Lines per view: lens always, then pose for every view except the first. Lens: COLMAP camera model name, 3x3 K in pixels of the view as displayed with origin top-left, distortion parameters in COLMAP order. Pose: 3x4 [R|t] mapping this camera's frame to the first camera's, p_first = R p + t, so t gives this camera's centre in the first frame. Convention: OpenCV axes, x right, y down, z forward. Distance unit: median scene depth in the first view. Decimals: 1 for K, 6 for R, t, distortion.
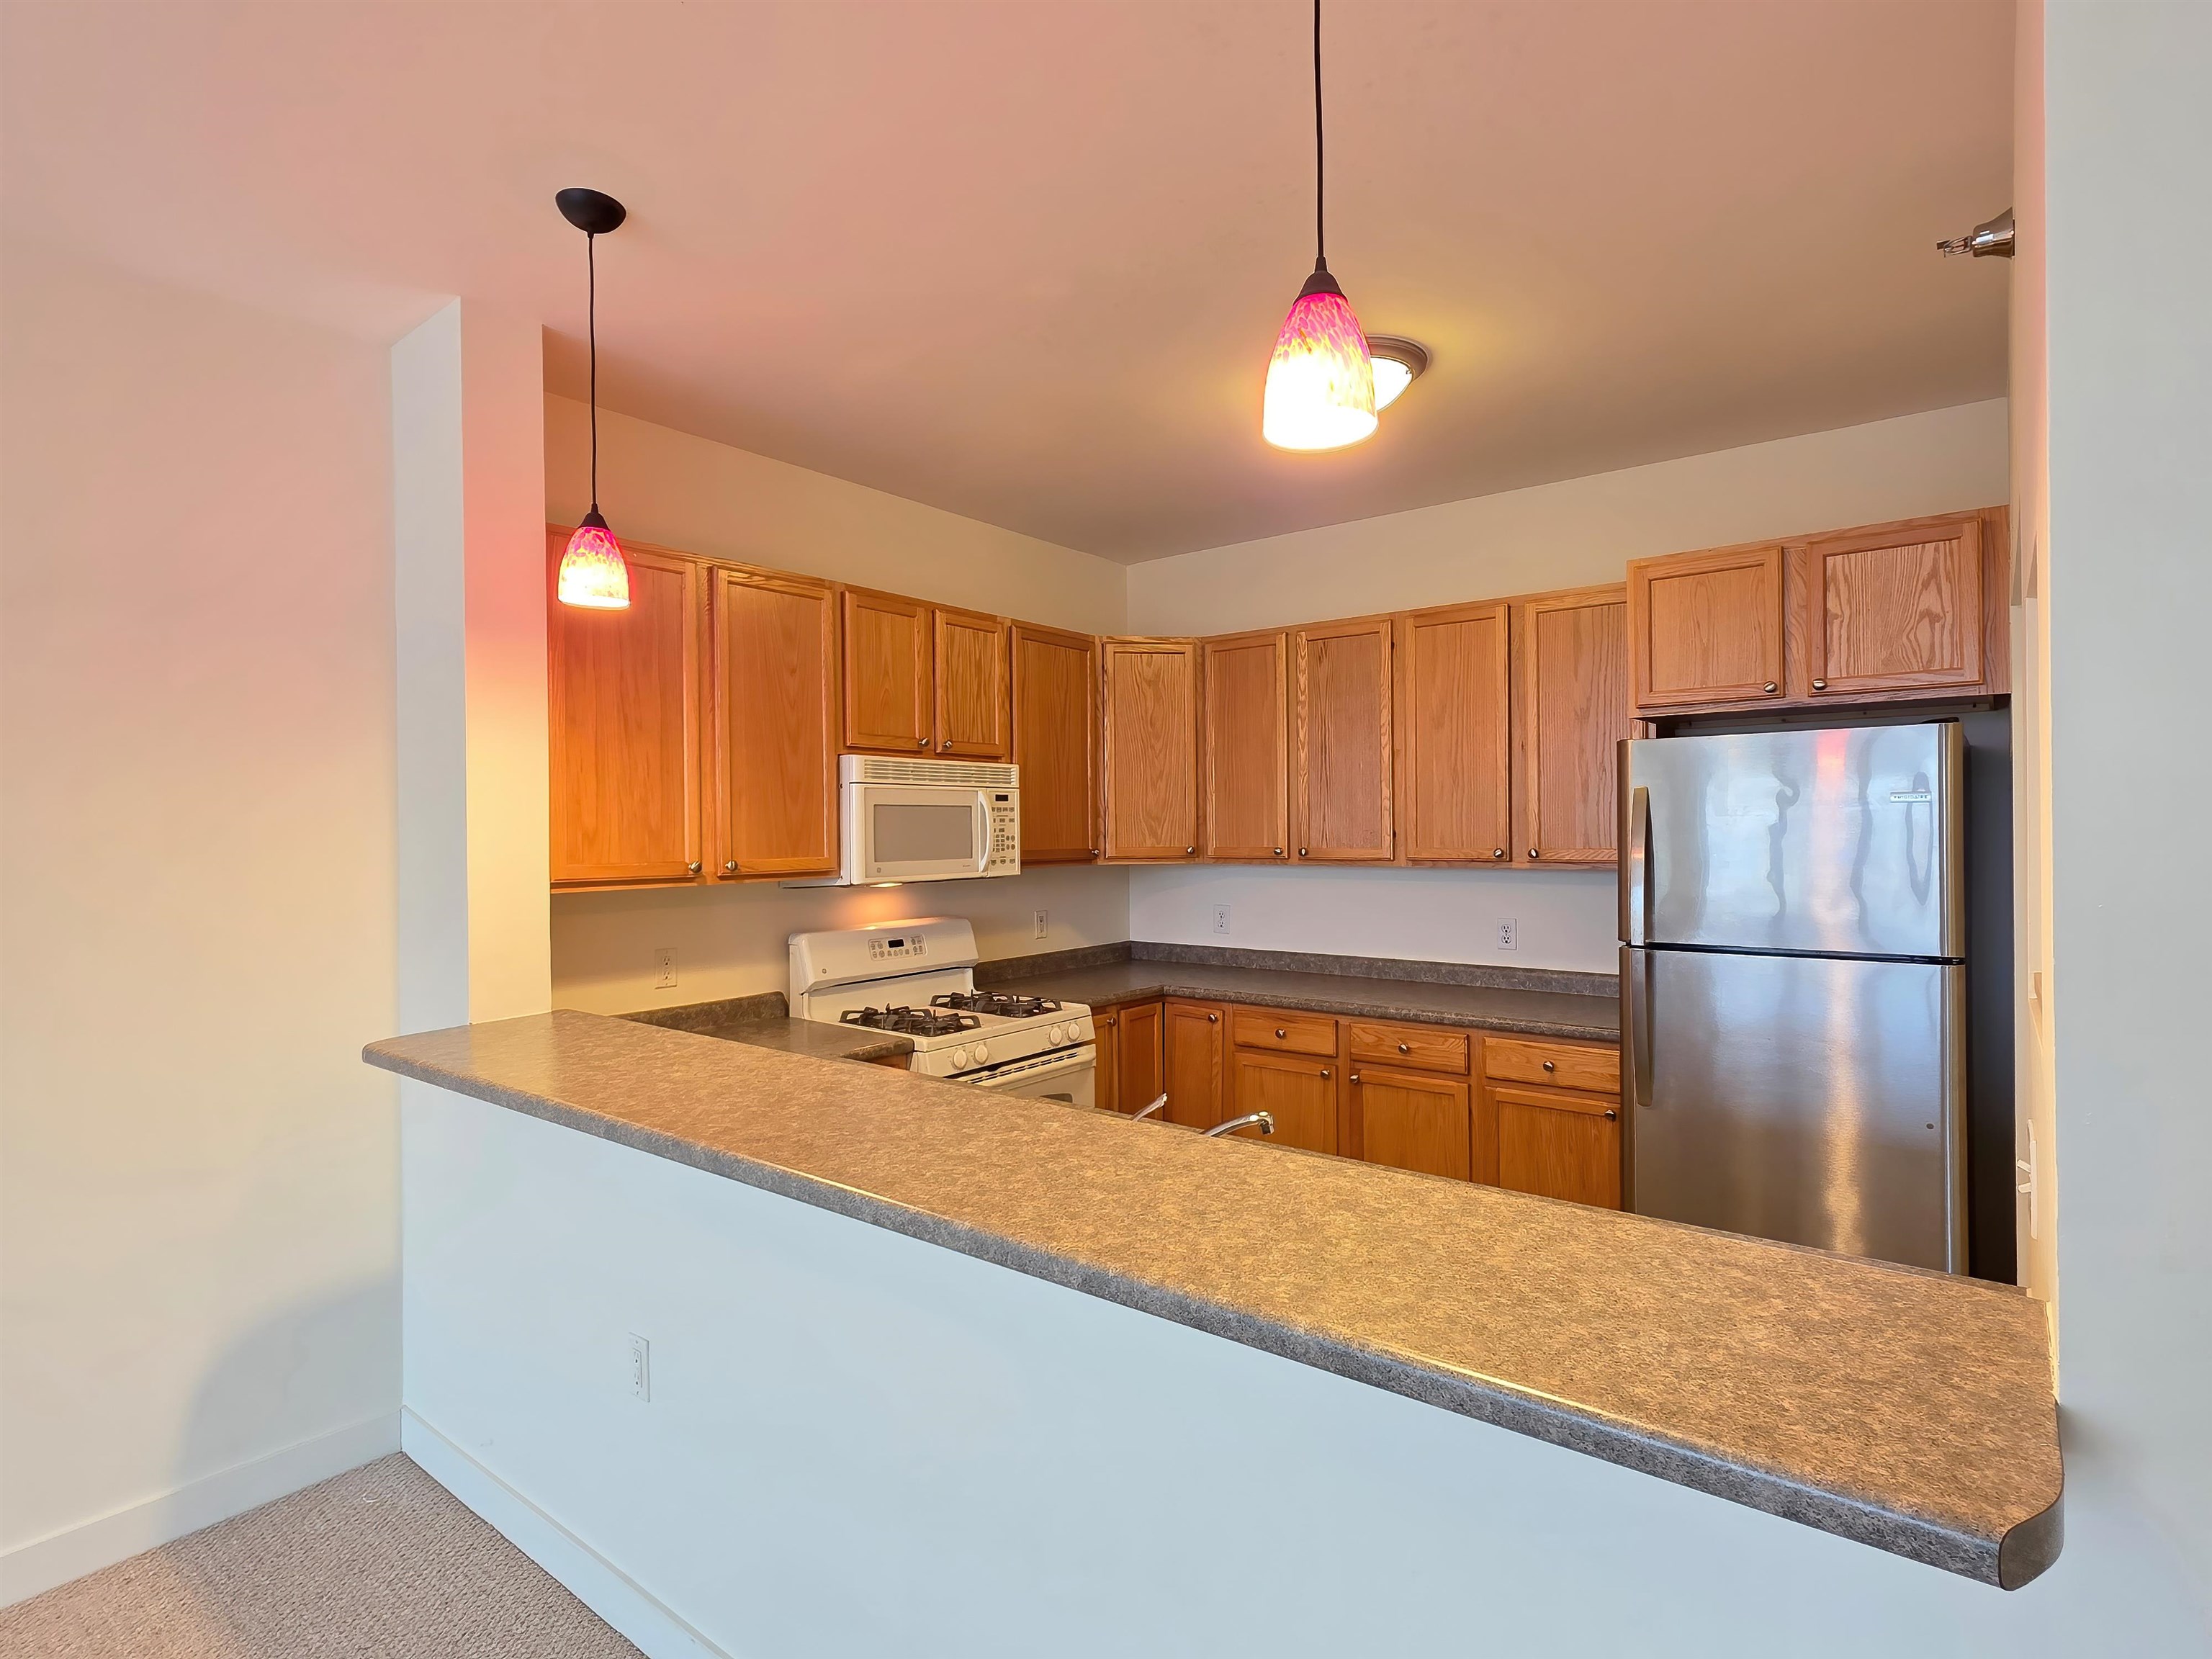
lens RADIAL K [[1119.5, 0, 1106.7], [0, 1119.5, 828.9], [0, 0, 1]] dist [0.002618, 0.000068]
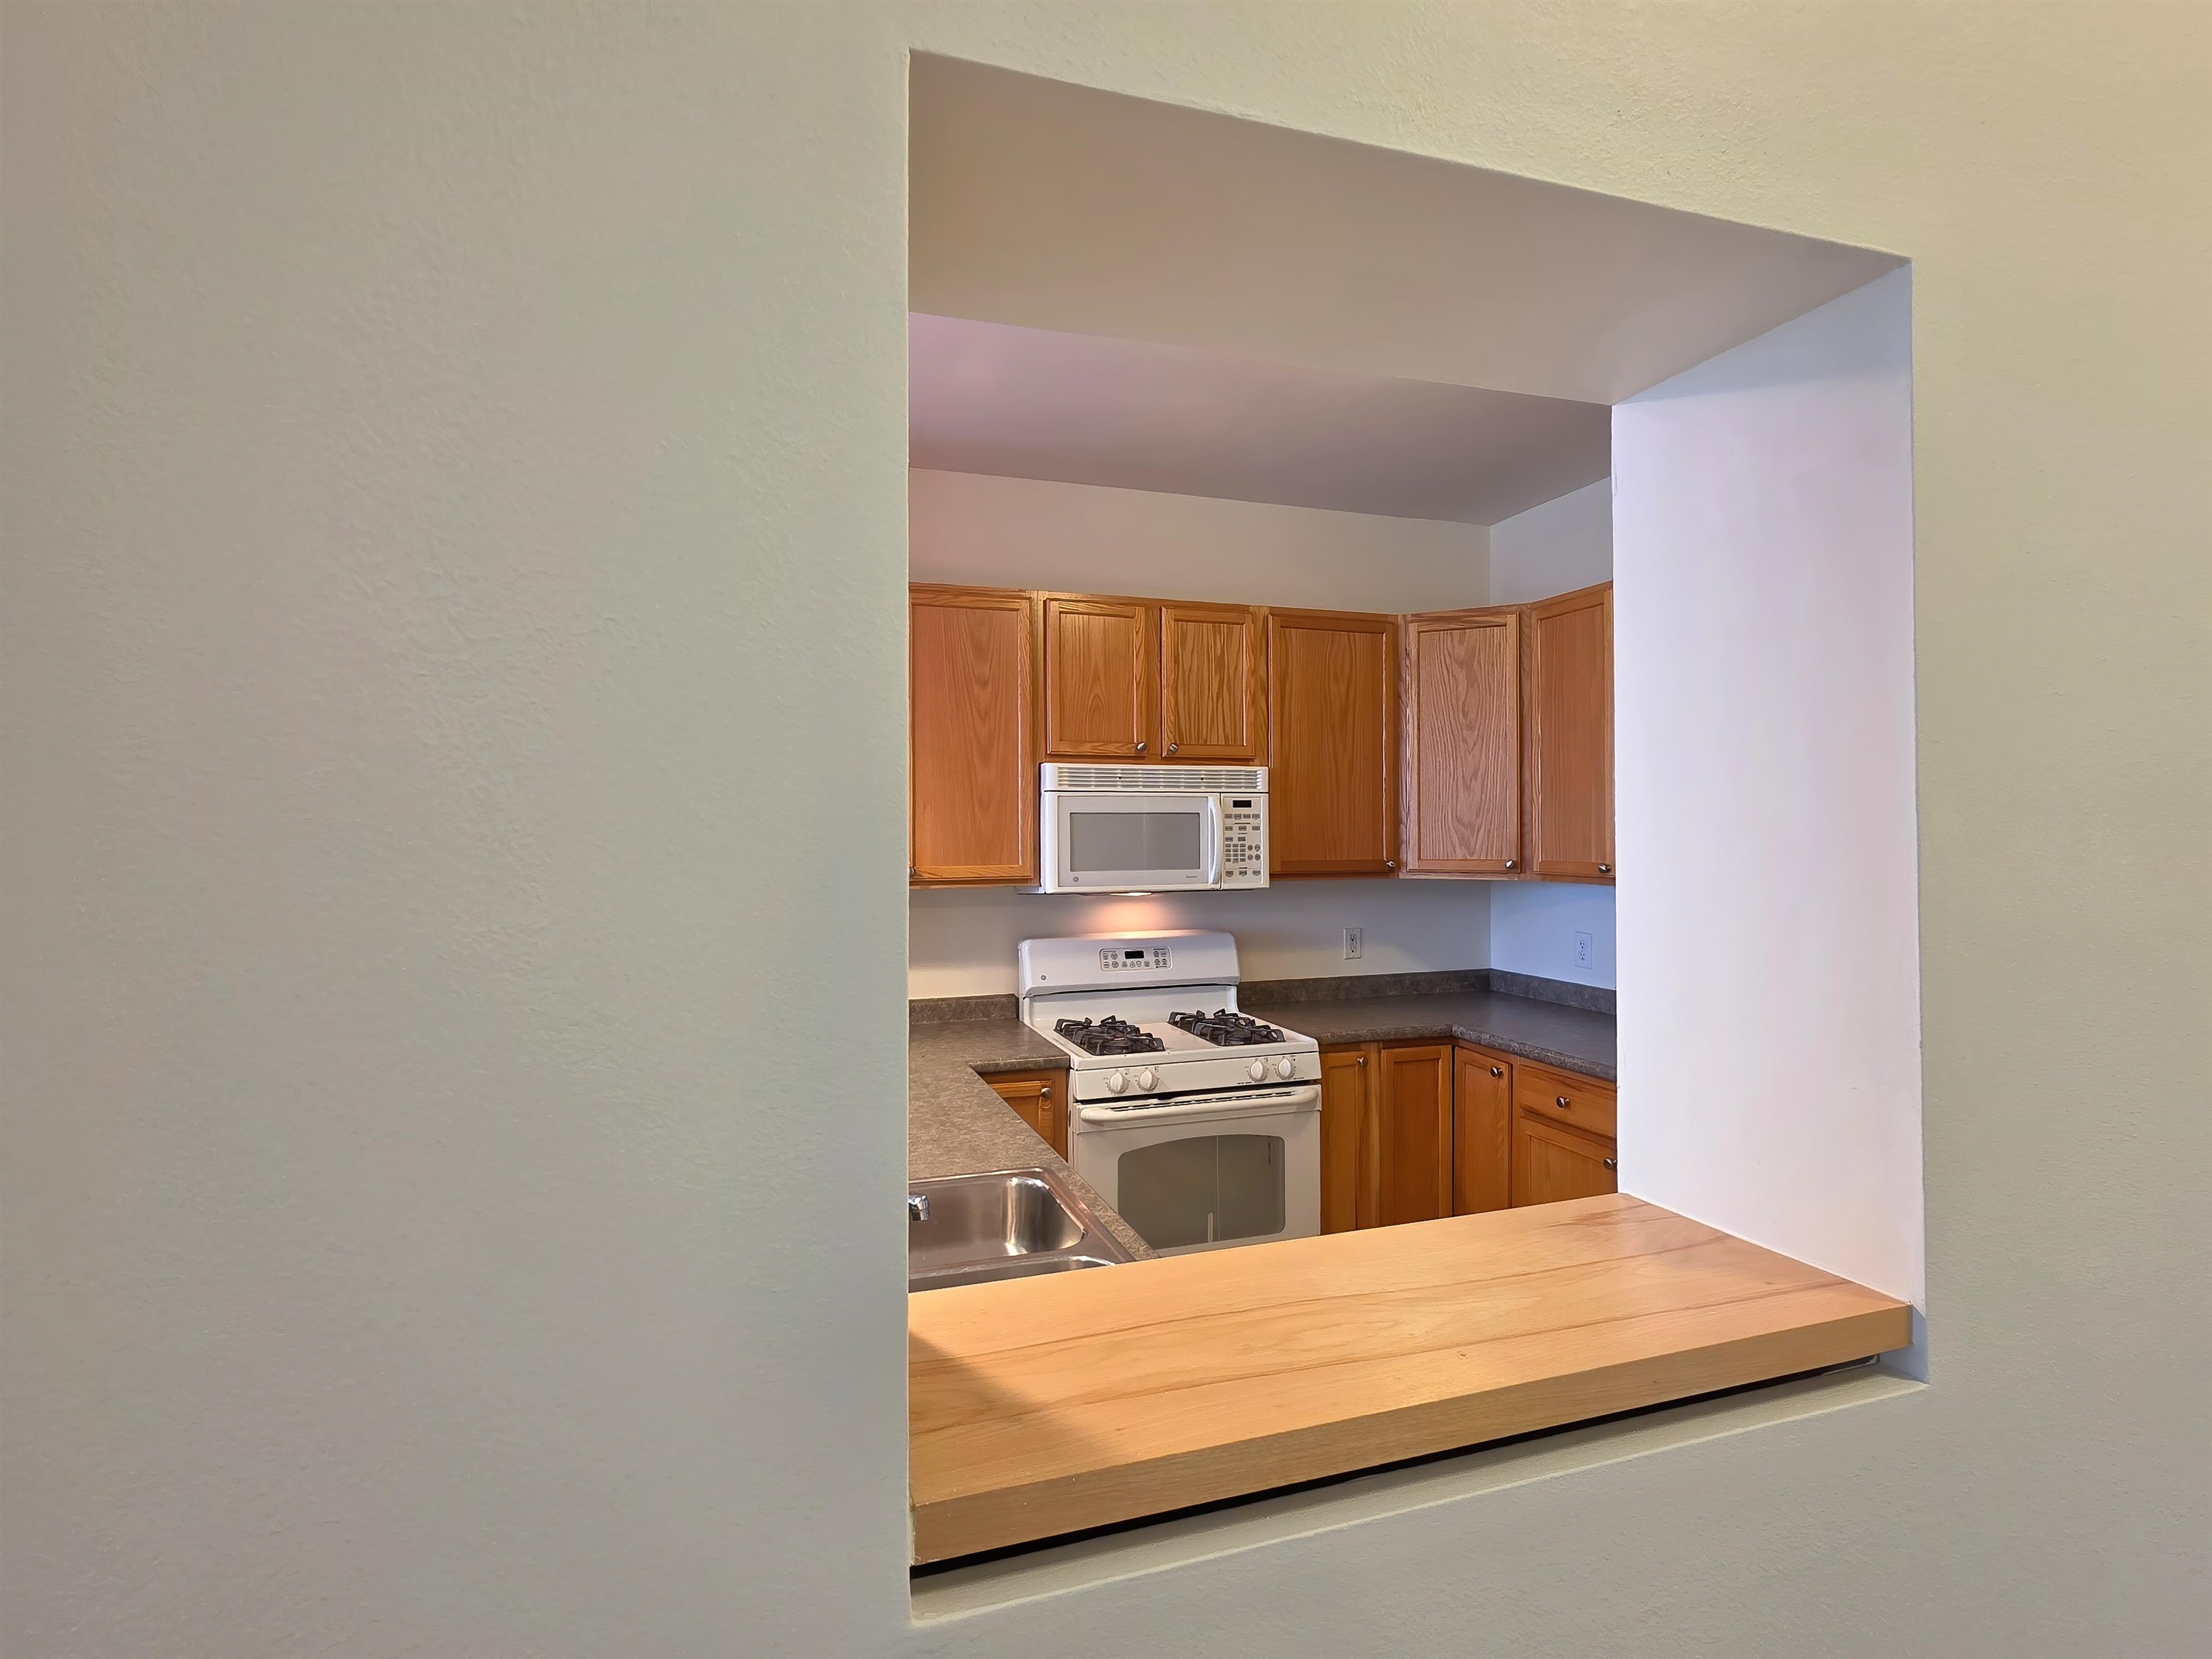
lens RADIAL K [[1119.5, 0, 1103.2], [0, 1119.5, 835.1], [0, 0, 1]] dist [0.002618, 0.000068]
pose [[0.835102, 0.007293, -0.550047, 0.322676], [-0.003344, 0.999961, 0.008182, -0.009401], [0.550085, -0.004993, 0.835094, 0.173415]]
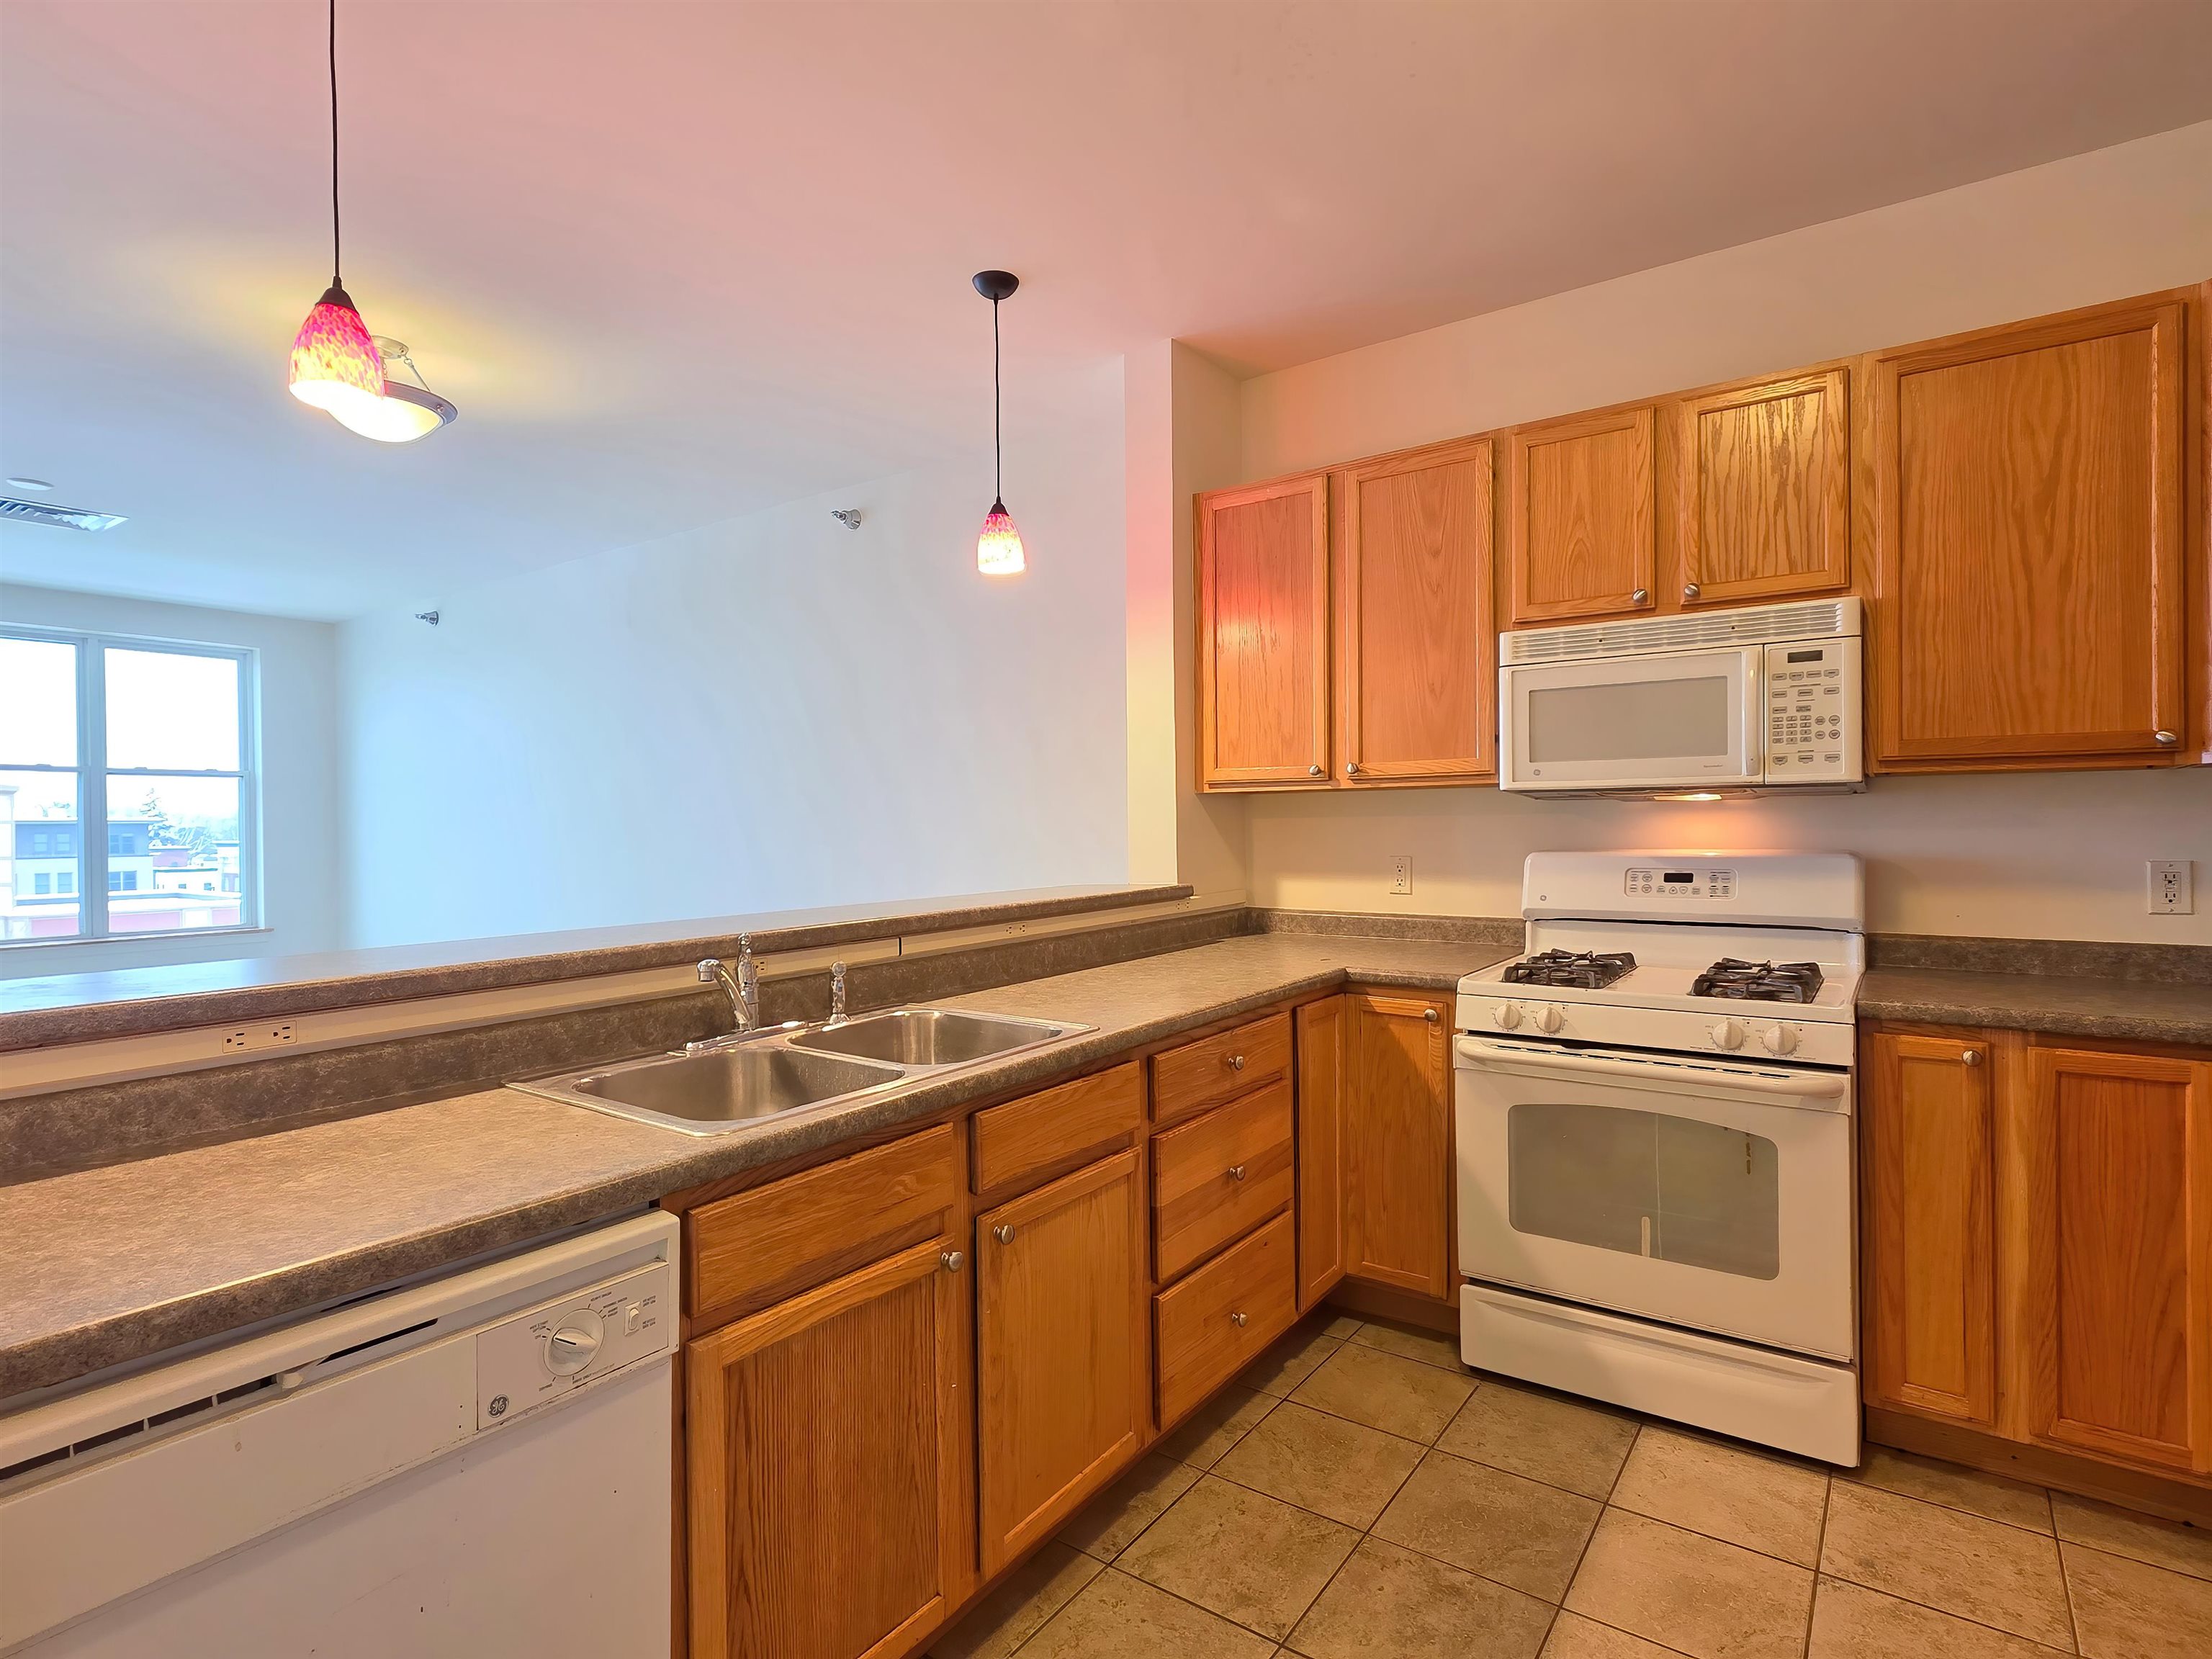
lens RADIAL K [[1119.5, 0, 1105.9], [0, 1119.5, 831.8], [0, 0, 1]] dist [0.002618, 0.000068]
pose [[0.040466, 0.016350, -0.999047, 0.525128], [0.009229, 0.999817, 0.016736, 0.056652], [0.999138, -0.009898, 0.040307, 0.596822]]
